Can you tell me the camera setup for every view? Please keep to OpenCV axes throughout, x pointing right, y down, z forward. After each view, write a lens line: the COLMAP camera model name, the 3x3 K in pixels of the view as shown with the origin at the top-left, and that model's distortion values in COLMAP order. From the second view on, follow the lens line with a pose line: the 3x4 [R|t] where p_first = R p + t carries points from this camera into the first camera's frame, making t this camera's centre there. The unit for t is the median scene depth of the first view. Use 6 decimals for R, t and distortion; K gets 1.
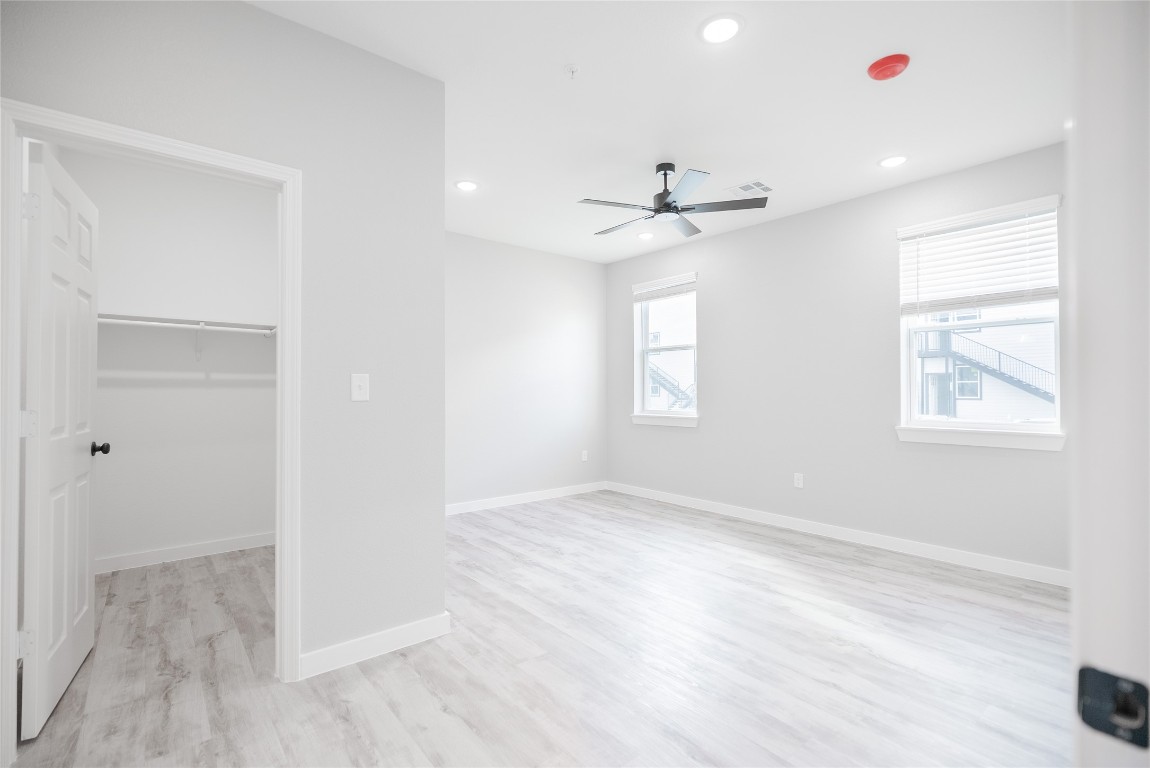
lens RADIAL K [[524.7, 0, 574.6], [0, 524.7, 385.0], [0, 0, 1]] dist [0.001401, 0.000444]
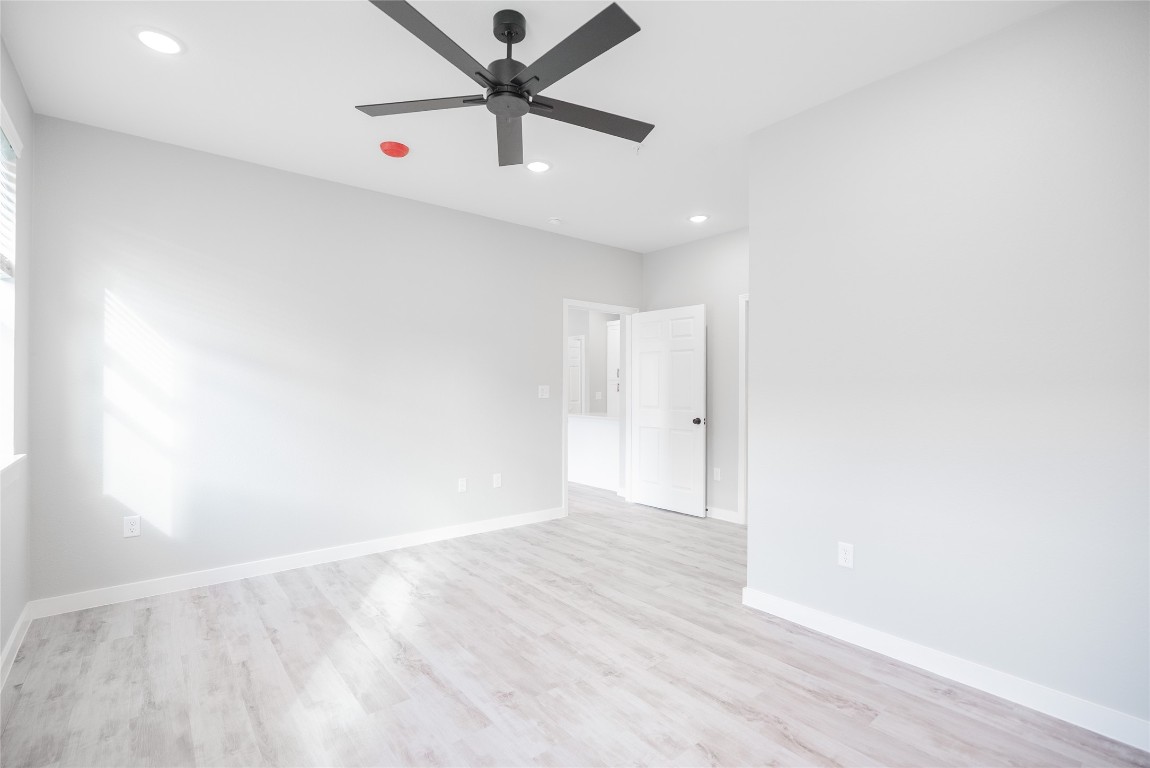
lens RADIAL K [[524.7, 0, 576.9], [0, 524.7, 385.4], [0, 0, 1]] dist [0.001401, 0.000444]
pose [[-0.999973, -0.005839, 0.004457, 0.100728], [-0.005879, 0.999941, -0.009155, -0.004408], [-0.004403, -0.009181, -0.999948, 1.661729]]
